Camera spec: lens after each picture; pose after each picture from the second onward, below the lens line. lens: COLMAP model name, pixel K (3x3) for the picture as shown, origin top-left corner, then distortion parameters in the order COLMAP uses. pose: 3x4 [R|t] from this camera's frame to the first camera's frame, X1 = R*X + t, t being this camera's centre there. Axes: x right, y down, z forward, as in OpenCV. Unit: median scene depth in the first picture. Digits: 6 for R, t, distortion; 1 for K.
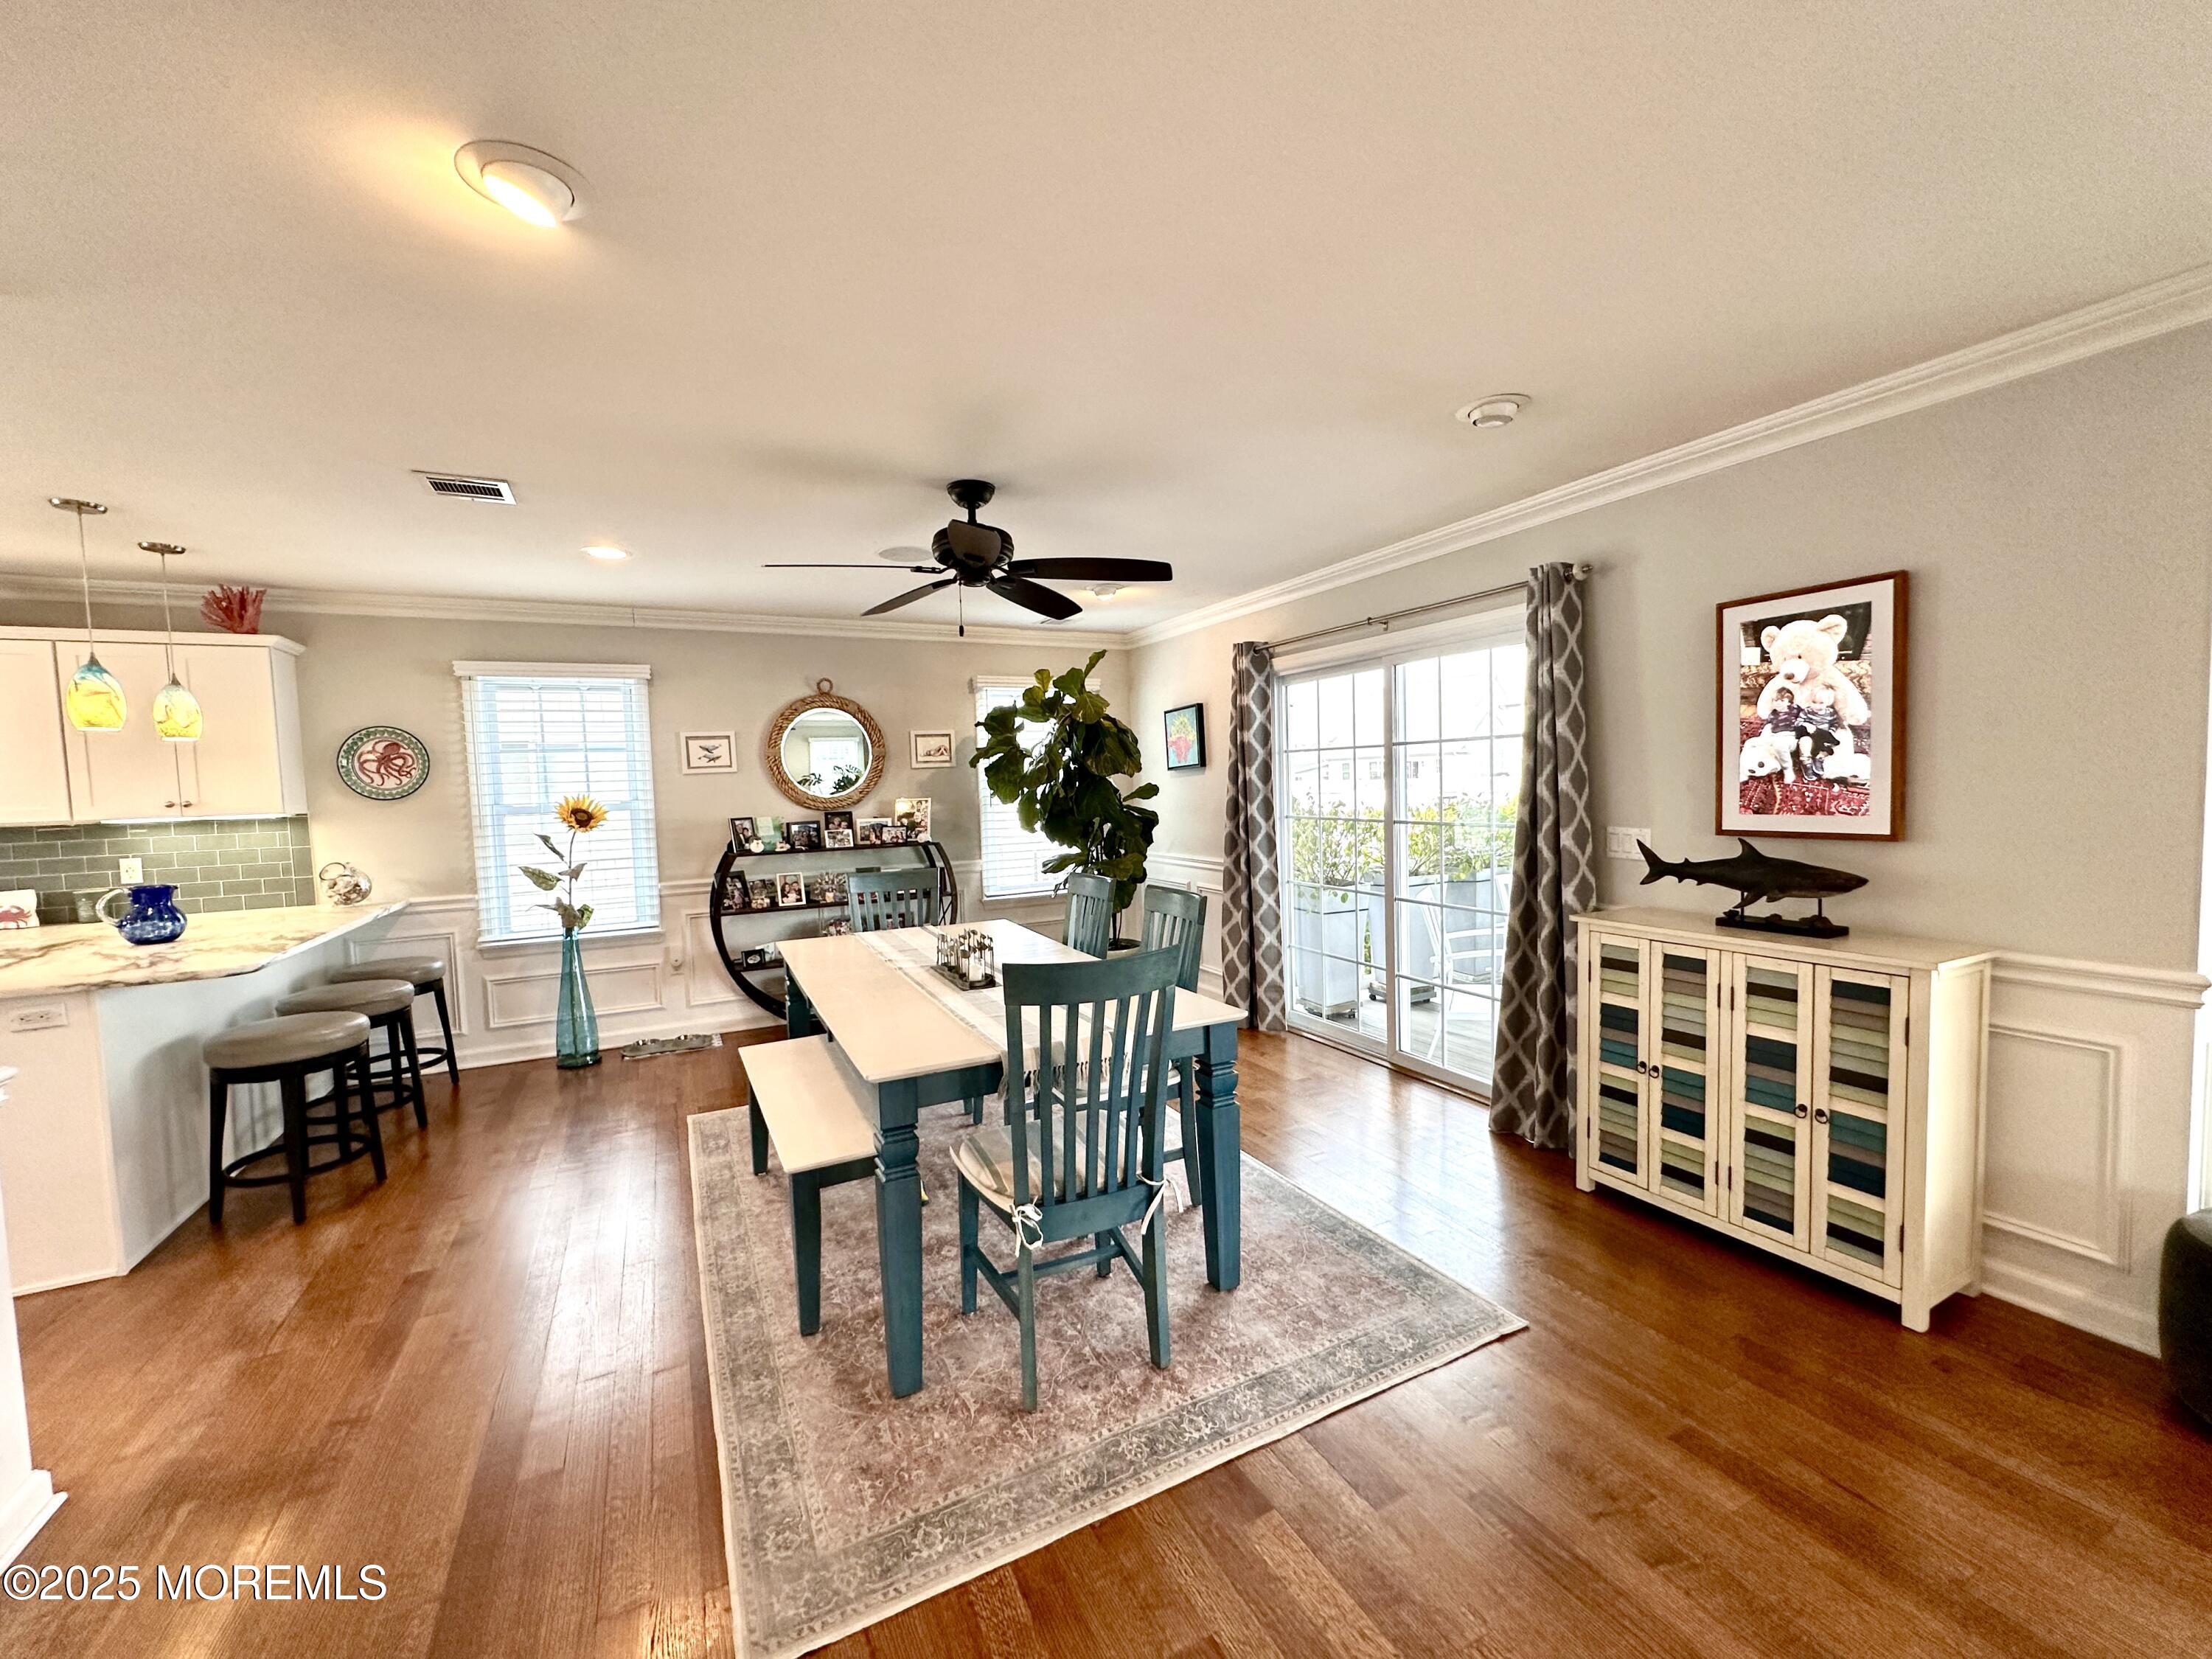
lens RADIAL K [[882.3, 0, 1117.4], [0, 882.3, 831.0], [0, 0, 1]] dist [0.002617, 0.000781]
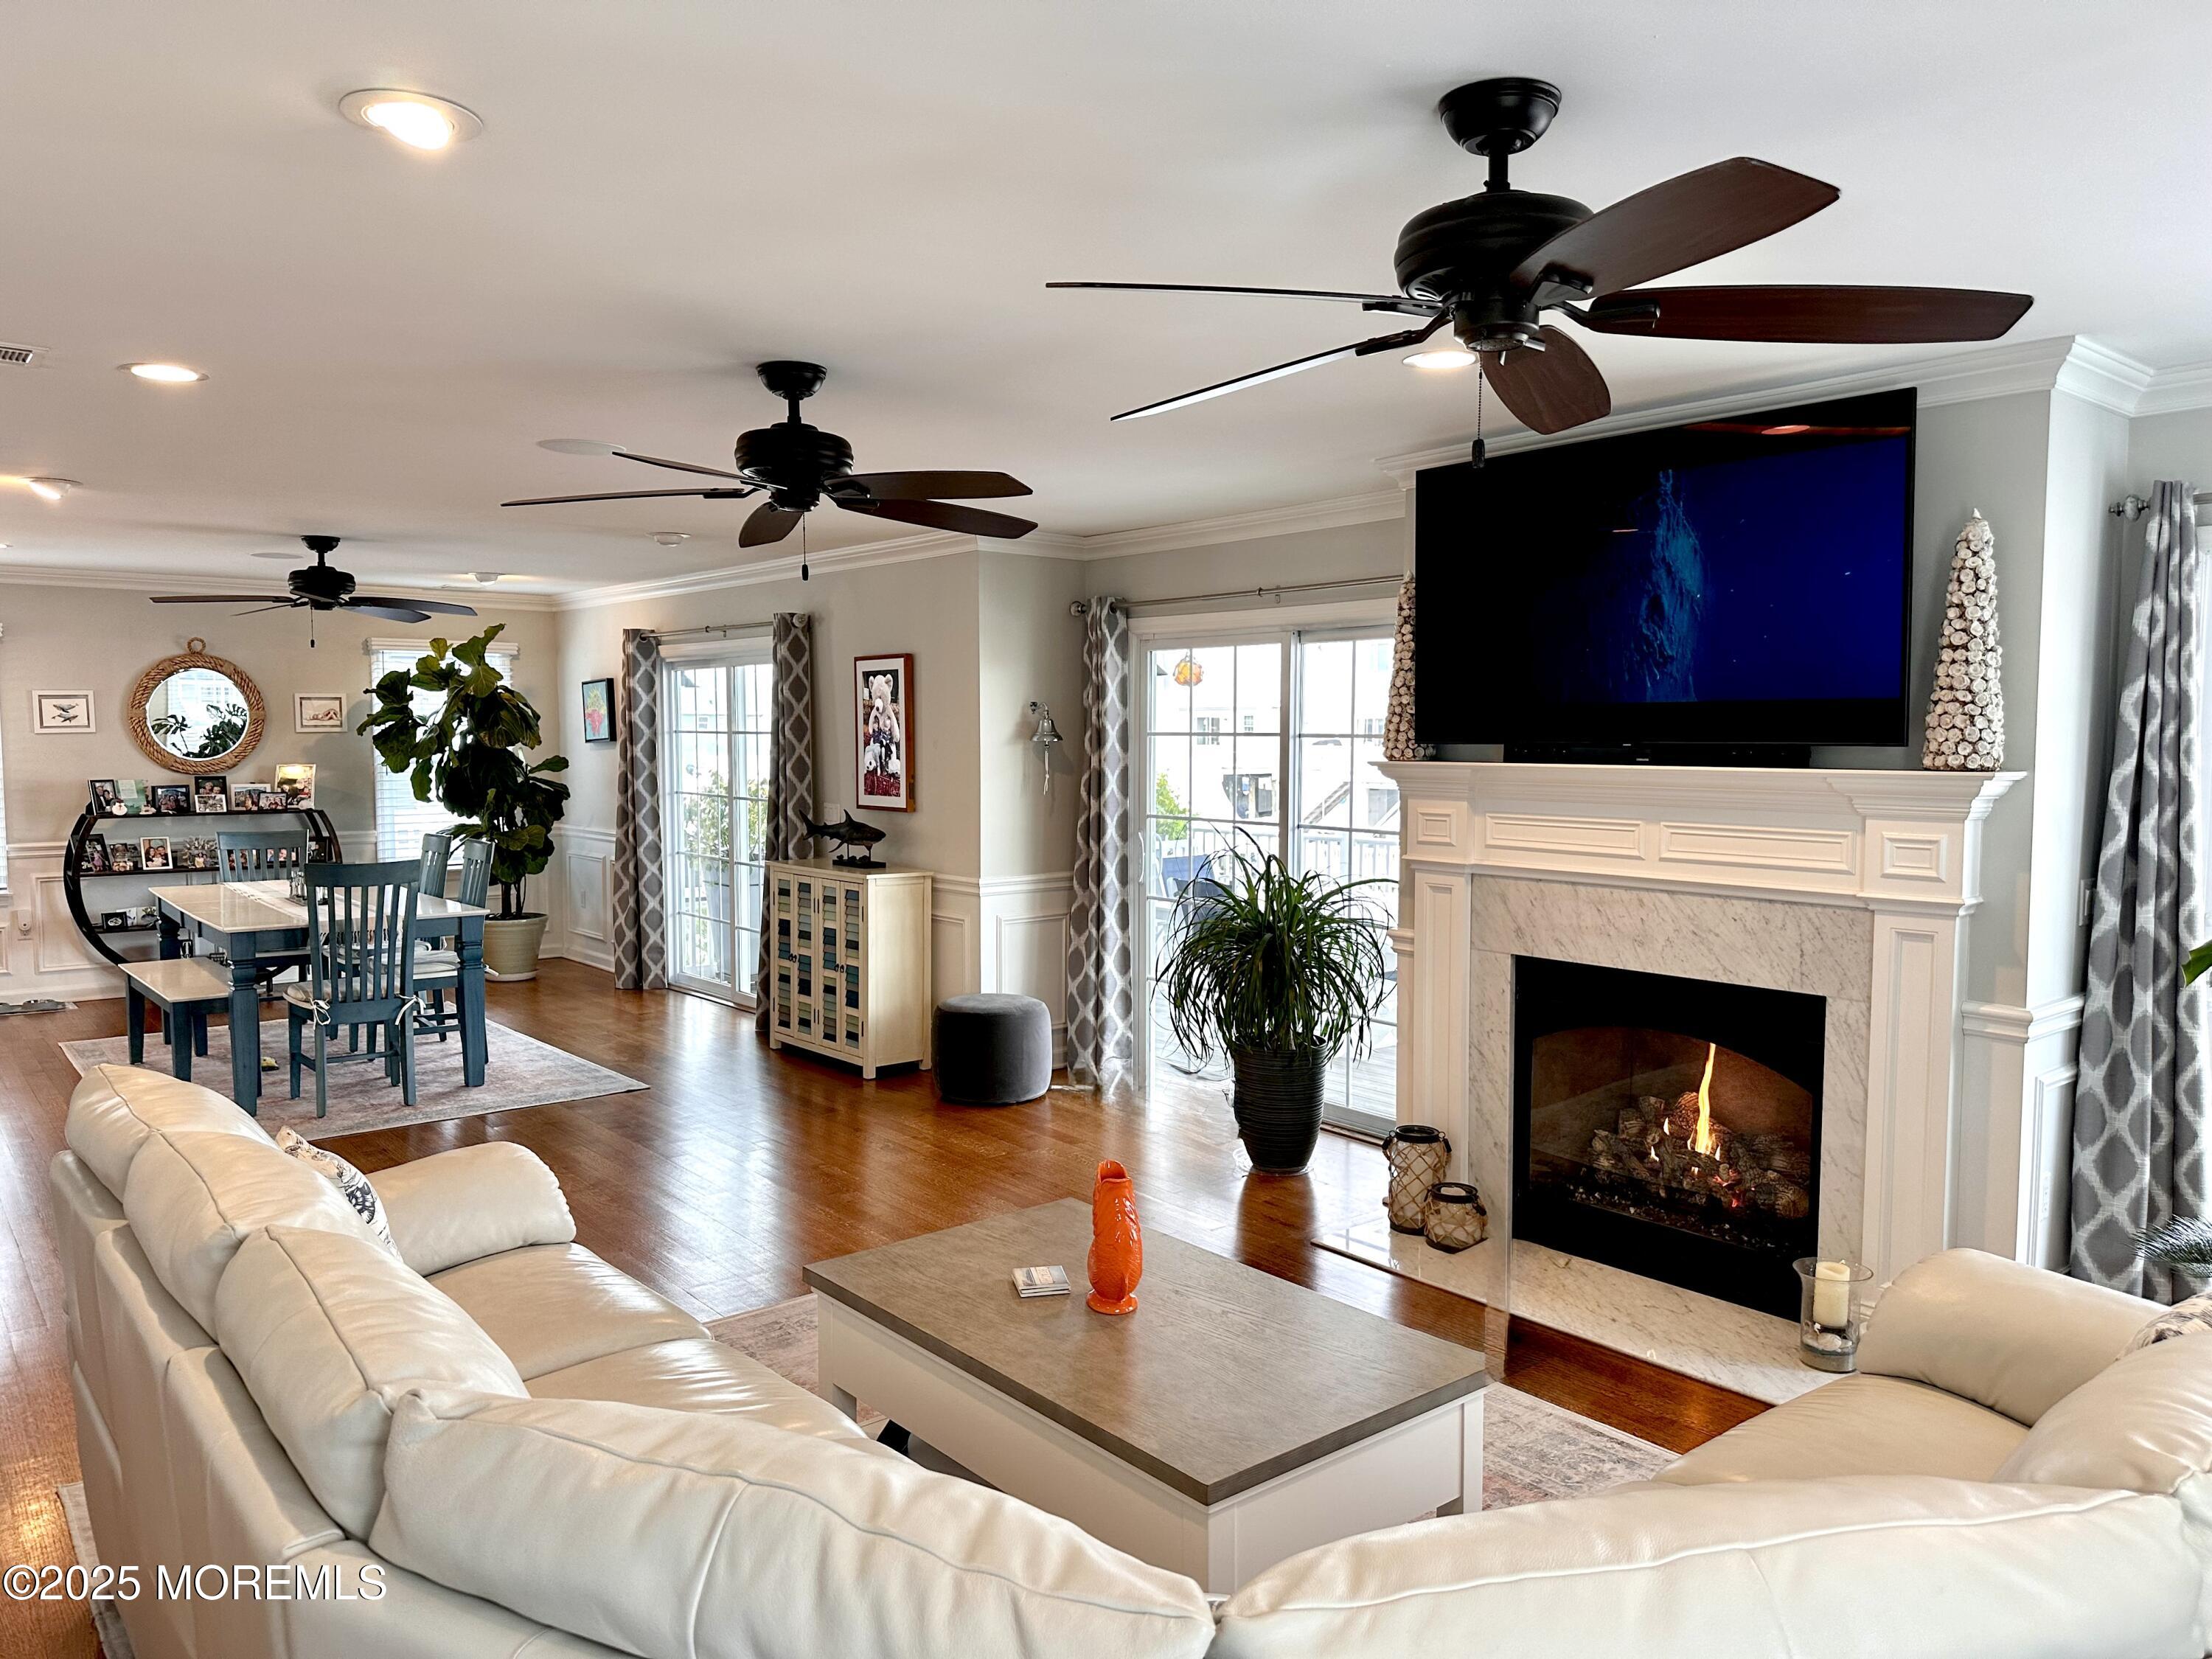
lens RADIAL K [[1545.3, 0, 1104.8], [0, 1545.3, 846.1], [0, 0, 1]] dist [0.063729, -0.065556]
pose [[0.977306, 0.015813, 0.211241, 0.337035], [-0.018920, 0.999740, 0.012696, 0.017489], [-0.210986, -0.016405, 0.977352, -1.064537]]
